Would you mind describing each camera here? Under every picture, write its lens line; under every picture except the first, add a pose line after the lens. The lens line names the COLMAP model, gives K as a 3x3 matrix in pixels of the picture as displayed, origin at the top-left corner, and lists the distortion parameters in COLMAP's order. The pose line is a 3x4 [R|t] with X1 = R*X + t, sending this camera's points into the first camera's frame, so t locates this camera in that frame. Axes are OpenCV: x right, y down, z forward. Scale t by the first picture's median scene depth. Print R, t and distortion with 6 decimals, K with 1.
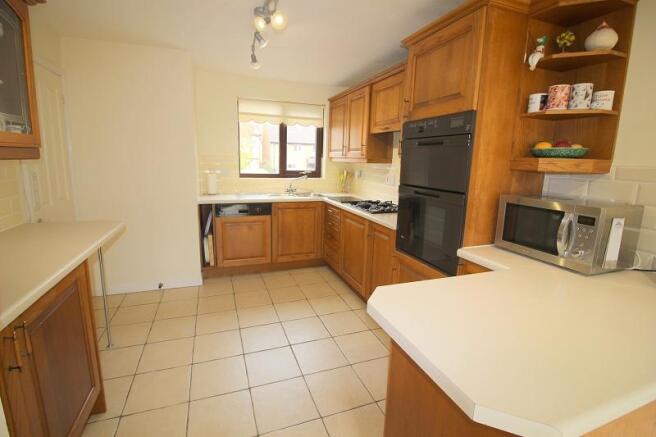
lens RADIAL K [[304.9, 0, 321.0], [0, 304.9, 209.2], [0, 0, 1]] dist [-0.001537, -0.000553]
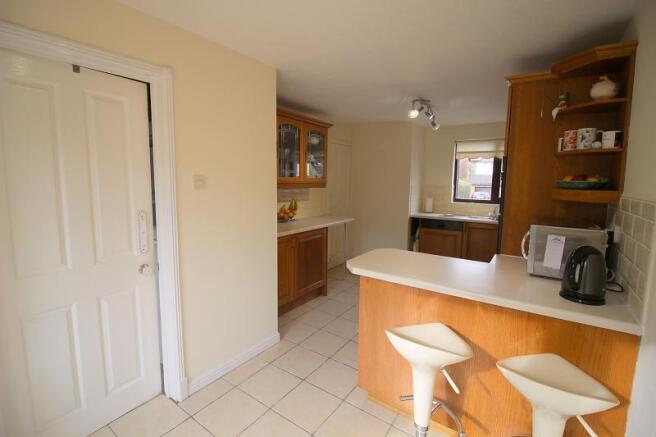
lens RADIAL K [[304.9, 0, 321.0], [0, 304.9, 209.2], [0, 0, 1]] dist [-0.001537, -0.000553]
pose [[0.571321, 0.064702, -0.818172, 1.212689], [-0.136755, 0.990456, -0.017168, 0.065153], [0.809253, 0.121697, 0.574717, -0.476790]]
